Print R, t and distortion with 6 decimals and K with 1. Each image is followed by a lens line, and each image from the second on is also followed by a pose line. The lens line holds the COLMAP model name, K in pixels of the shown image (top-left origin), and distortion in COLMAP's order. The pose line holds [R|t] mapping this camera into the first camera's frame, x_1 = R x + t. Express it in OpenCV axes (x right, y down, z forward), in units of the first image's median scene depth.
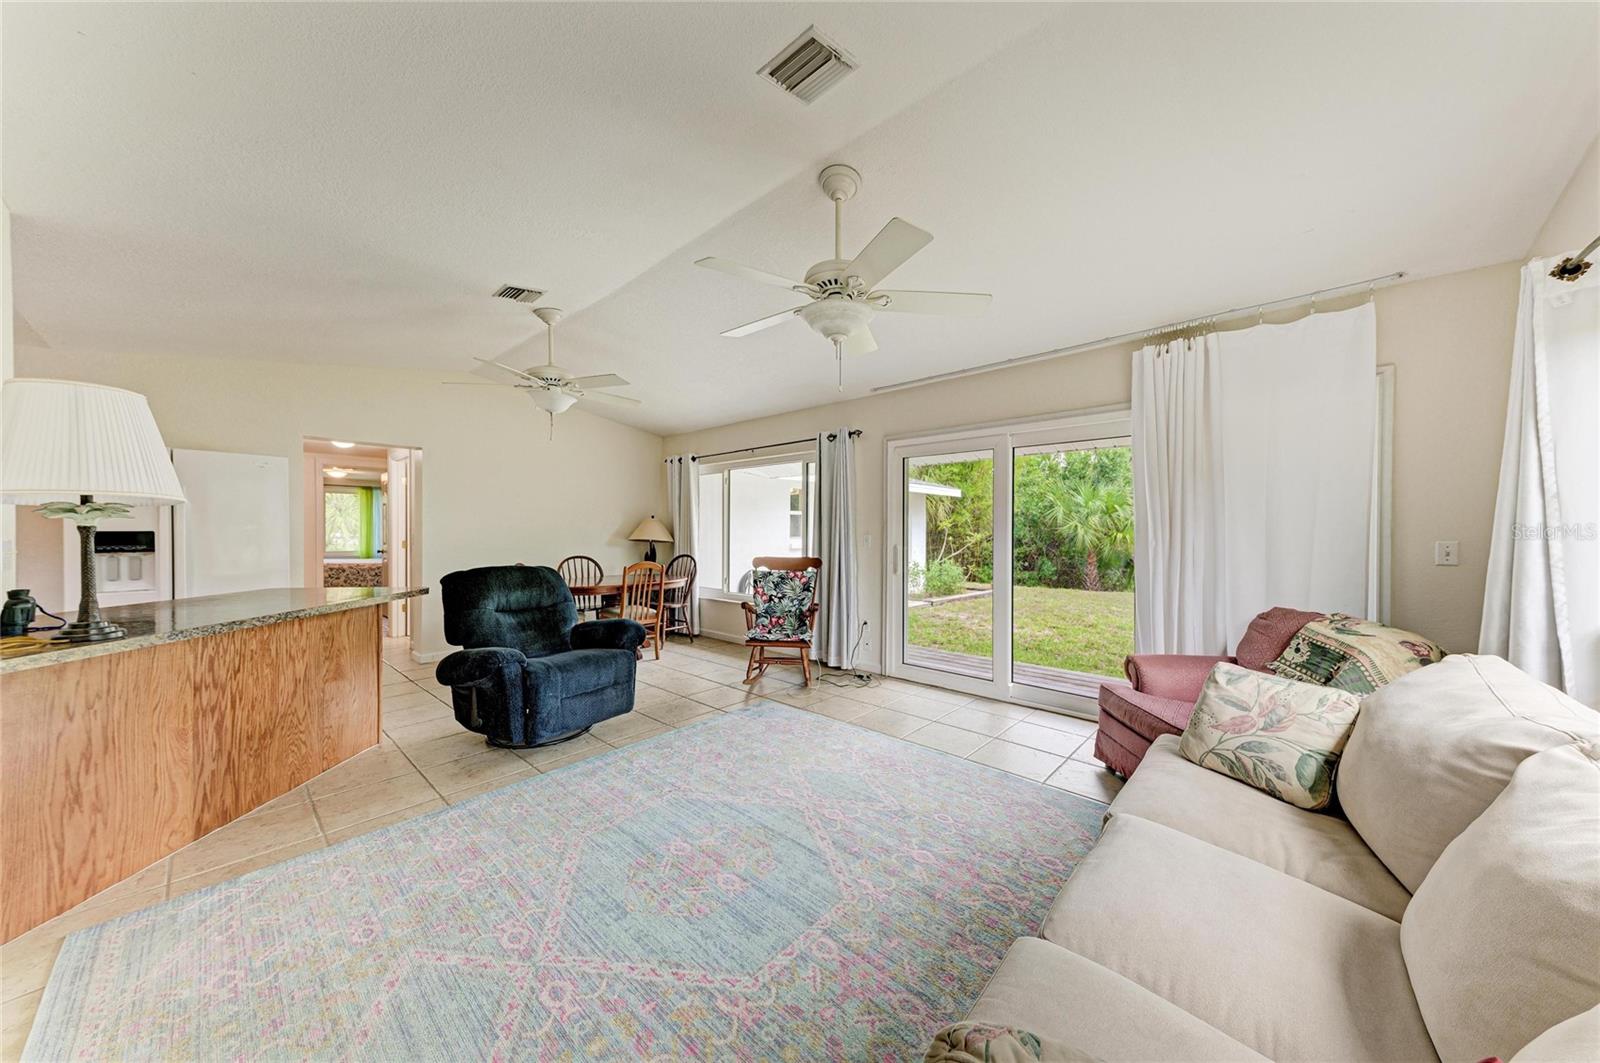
lens RADIAL K [[536.2, 0, 800.7], [0, 536.2, 532.7], [0, 0, 1]] dist [0.017339, -0.001538]
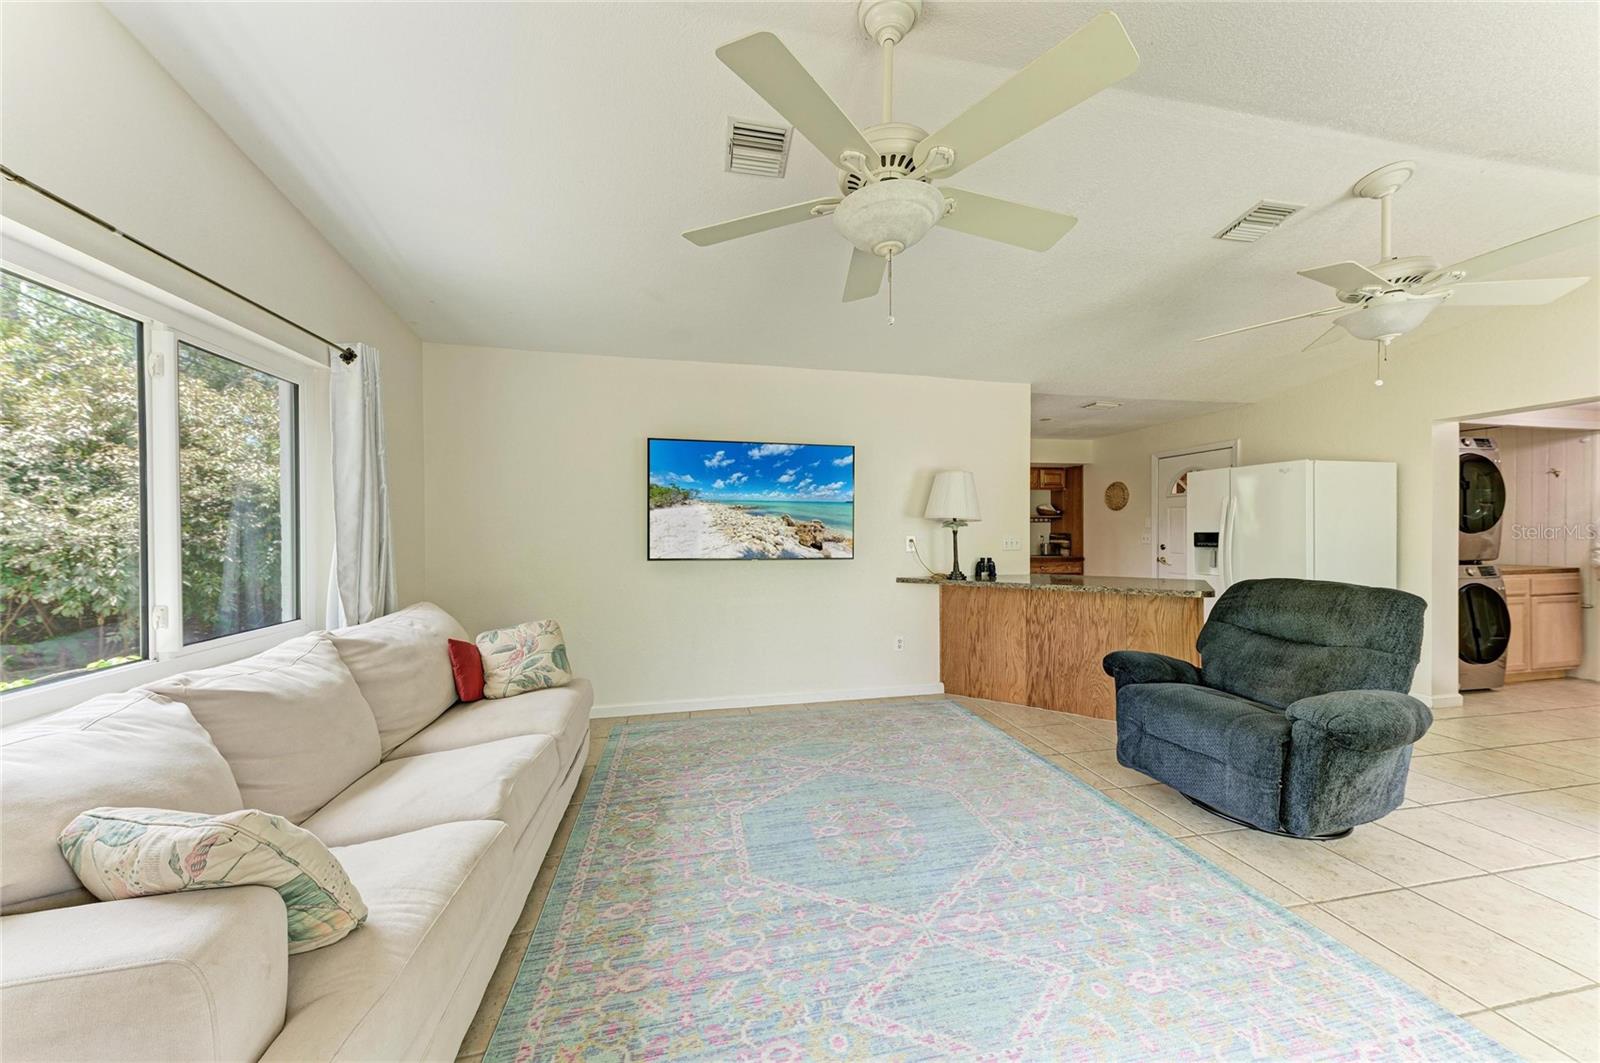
lens RADIAL K [[536.2, 0, 801.3], [0, 536.2, 533.5], [0, 0, 1]] dist [0.017339, -0.001538]
pose [[-0.583834, 0.002867, -0.811868, 0.713174], [-0.001678, 0.999987, 0.004738, -0.006243], [0.811871, 0.004129, -0.583822, 1.361380]]
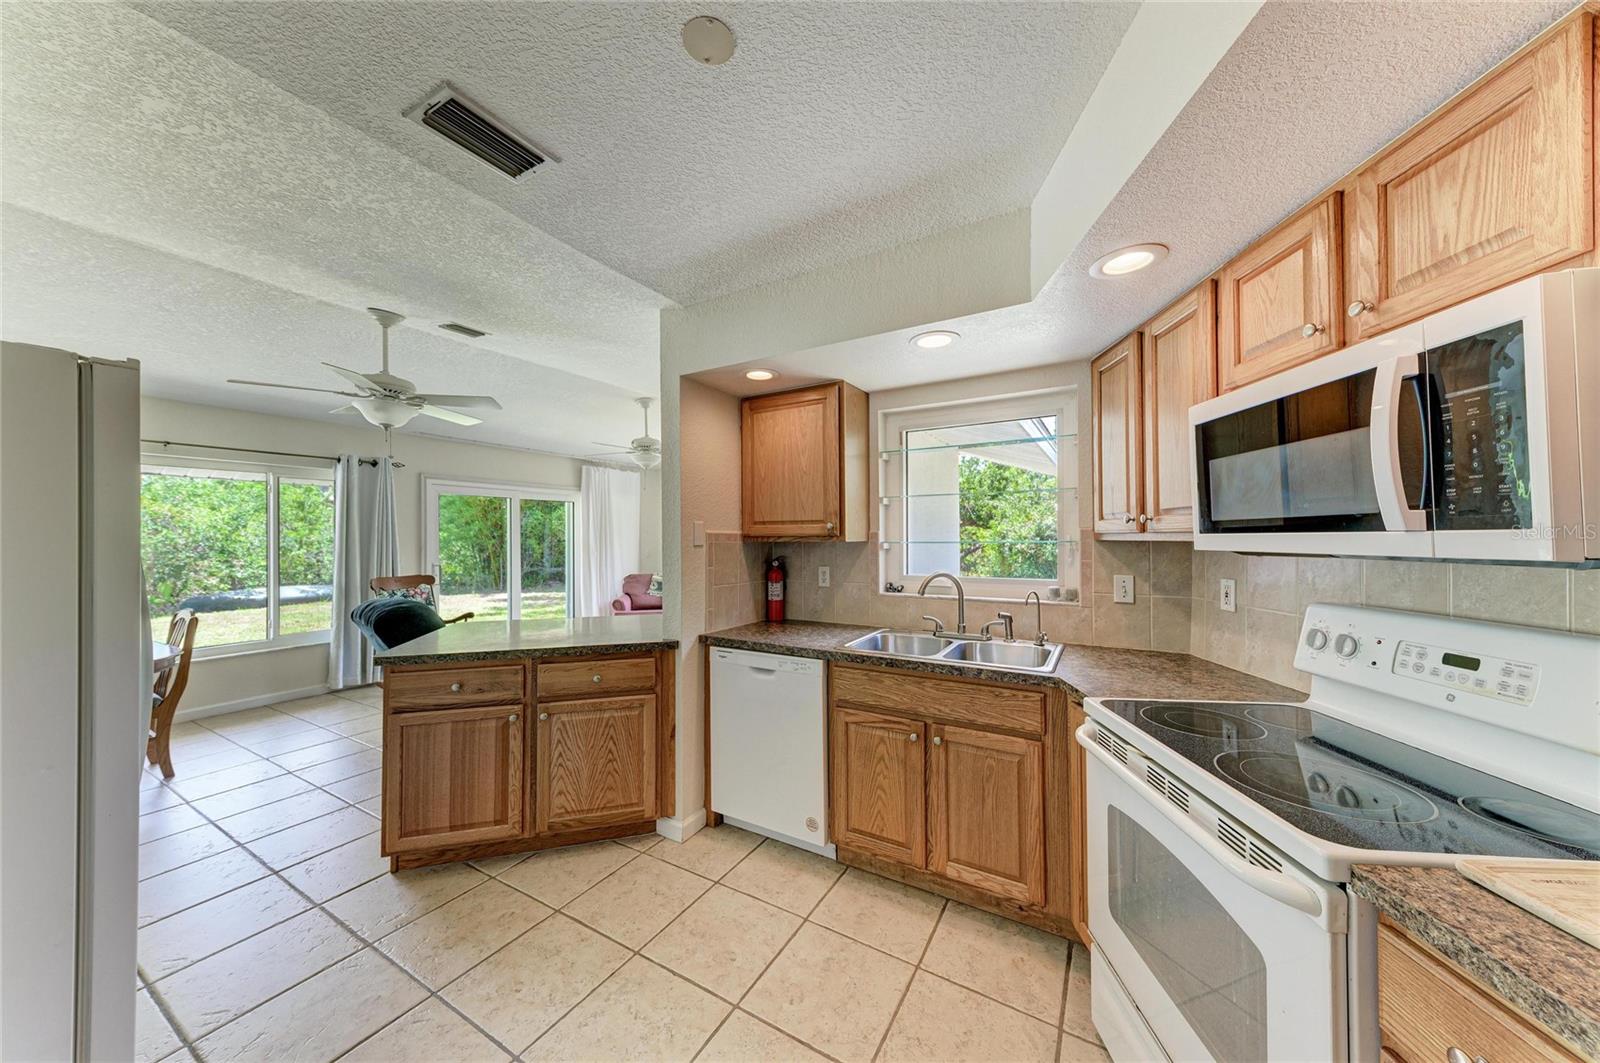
lens RADIAL K [[536.2, 0, 803.6], [0, 536.2, 529.1], [0, 0, 1]] dist [0.017339, -0.001538]
pose [[-0.208309, 0.014370, 0.977958, -2.425530], [0.013336, 0.999841, -0.011851, -0.062113], [-0.977972, 0.010573, -0.208467, 0.851461]]
